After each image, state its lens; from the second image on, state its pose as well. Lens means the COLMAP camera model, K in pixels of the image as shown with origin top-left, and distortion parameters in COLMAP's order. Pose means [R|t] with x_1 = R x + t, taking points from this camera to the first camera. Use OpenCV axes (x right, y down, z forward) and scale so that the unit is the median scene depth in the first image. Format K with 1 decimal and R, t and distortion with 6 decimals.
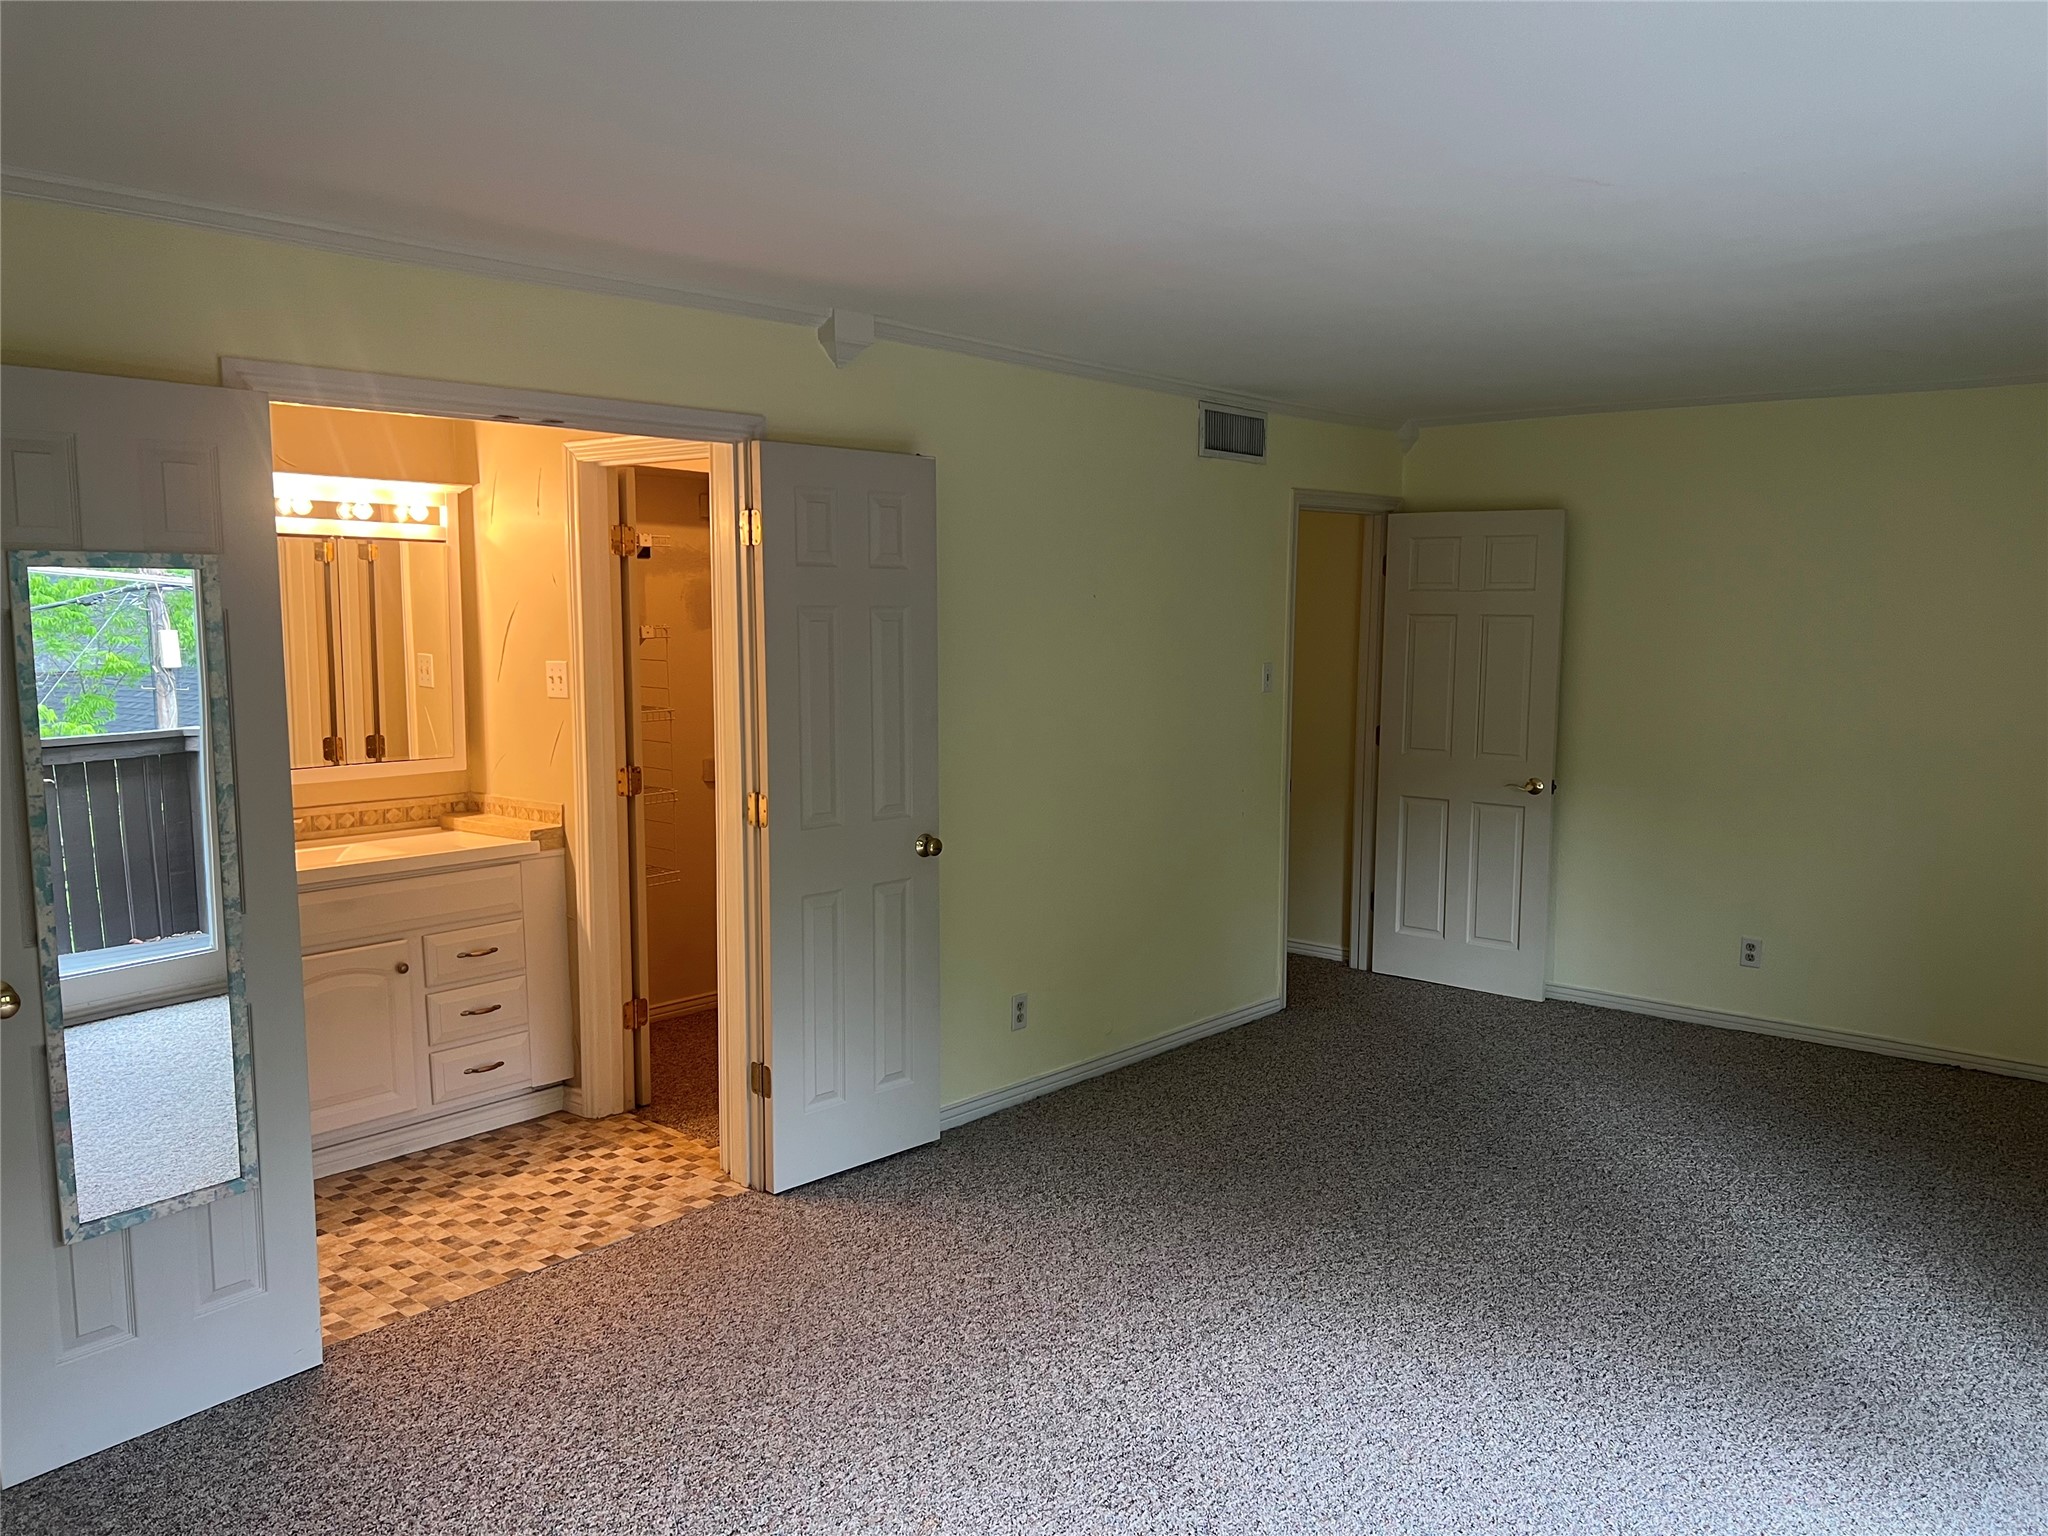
lens RADIAL K [[1584.6, 0, 1034.7], [0, 1584.6, 779.3], [0, 0, 1]] dist [0.075106, -0.031464]
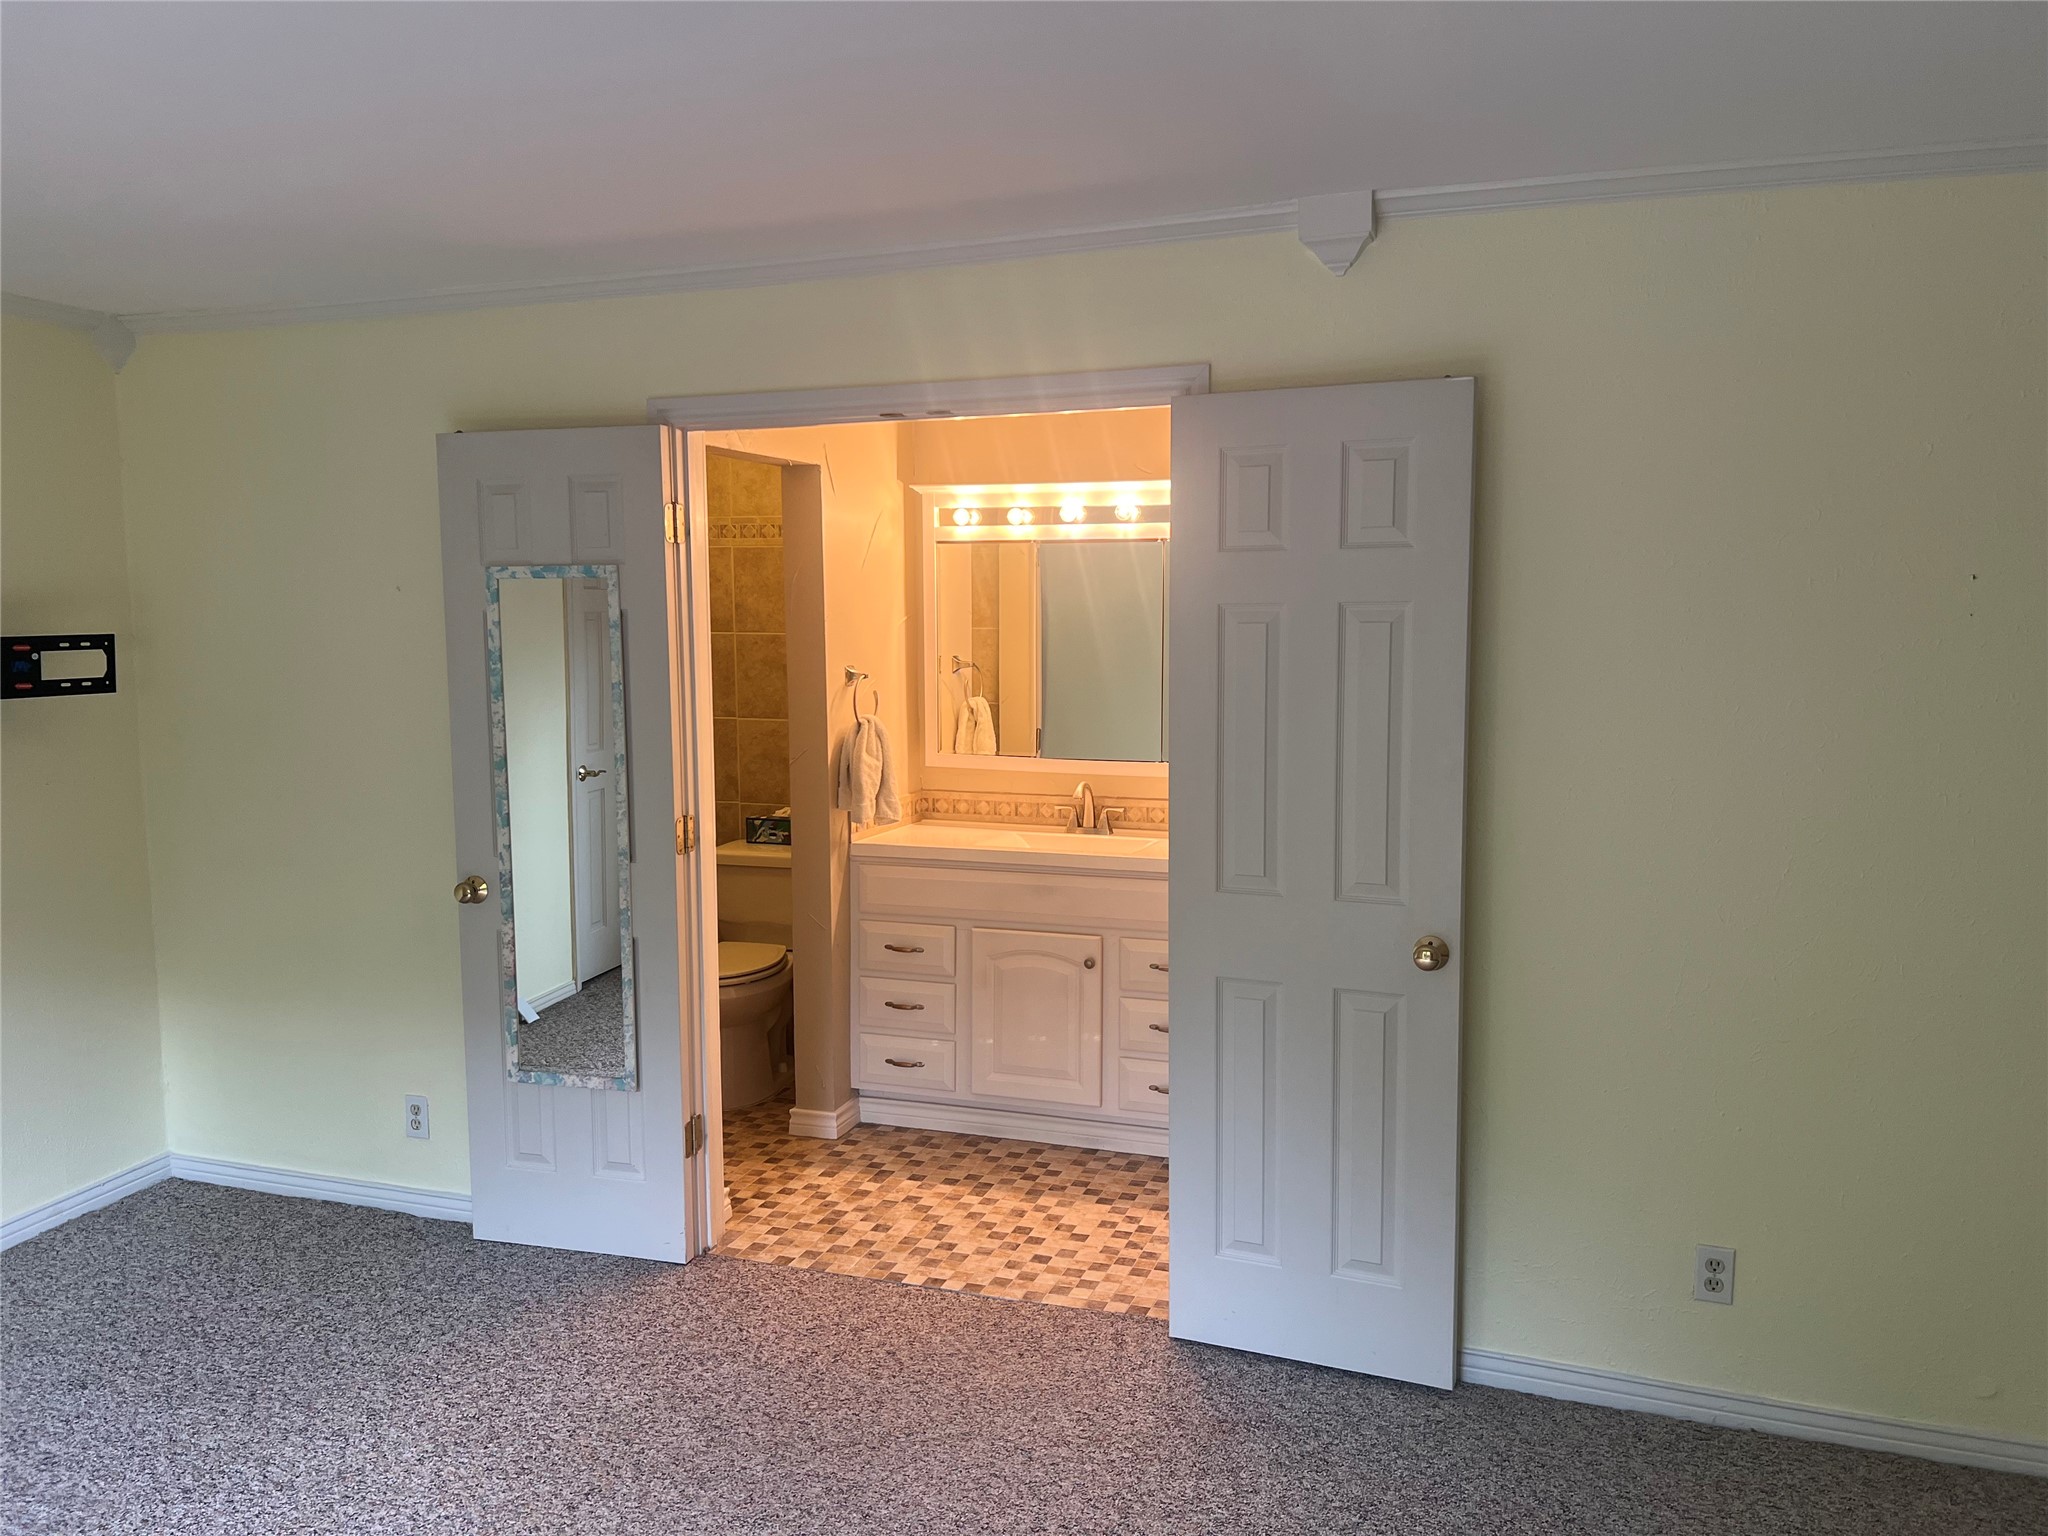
lens RADIAL K [[1584.6, 0, 1028.2], [0, 1584.6, 754.5], [0, 0, 1]] dist [0.075106, -0.031464]
pose [[0.383613, 0.095449, -0.918548, 0.530476], [-0.104906, 0.992710, 0.059344, -0.073397], [0.917516, 0.073596, 0.390830, 0.602100]]
